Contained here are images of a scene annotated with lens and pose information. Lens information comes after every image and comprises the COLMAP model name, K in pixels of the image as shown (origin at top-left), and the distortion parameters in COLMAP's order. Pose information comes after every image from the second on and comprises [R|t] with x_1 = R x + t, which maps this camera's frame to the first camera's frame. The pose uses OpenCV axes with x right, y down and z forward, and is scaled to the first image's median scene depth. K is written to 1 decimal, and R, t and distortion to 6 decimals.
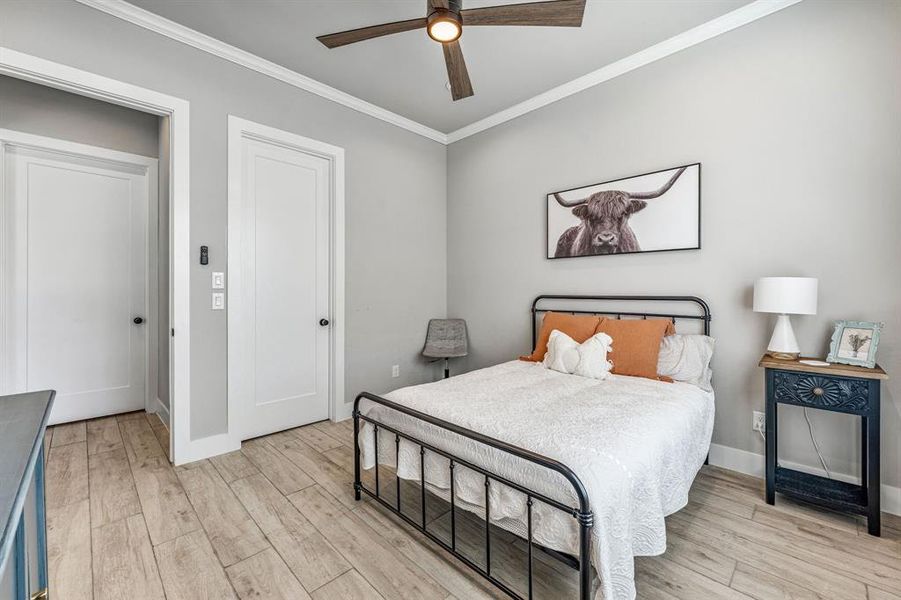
lens RADIAL K [[371.2, 0, 452.2], [0, 371.2, 299.1], [0, 0, 1]] dist [0.001603, 0.000106]
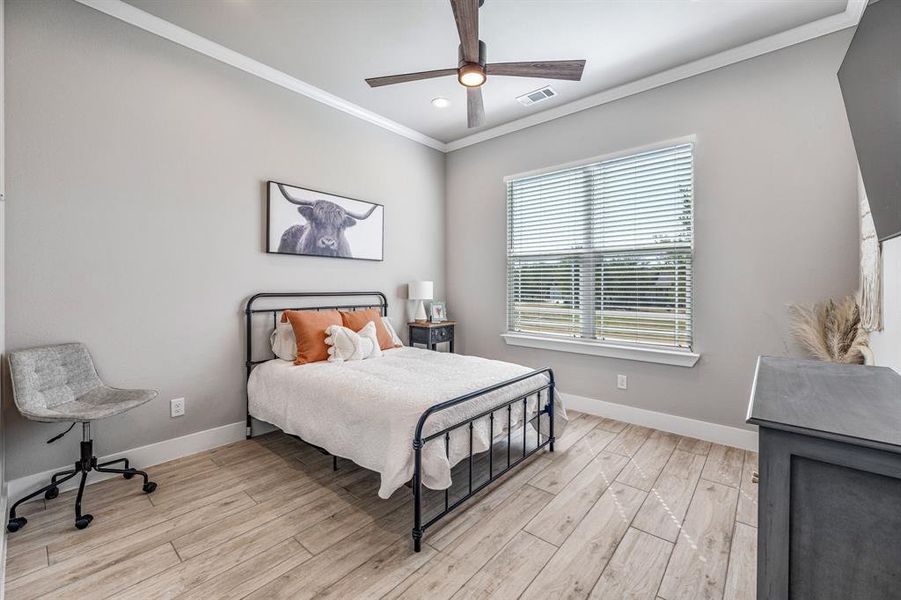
lens RADIAL K [[371.2, 0, 452.2], [0, 371.2, 299.1], [0, 0, 1]] dist [0.001603, 0.000106]
pose [[-0.077645, -0.029230, 0.996552, -0.782293], [0.025140, 0.999195, 0.031266, -0.016174], [-0.996664, 0.027481, -0.076848, 0.732739]]
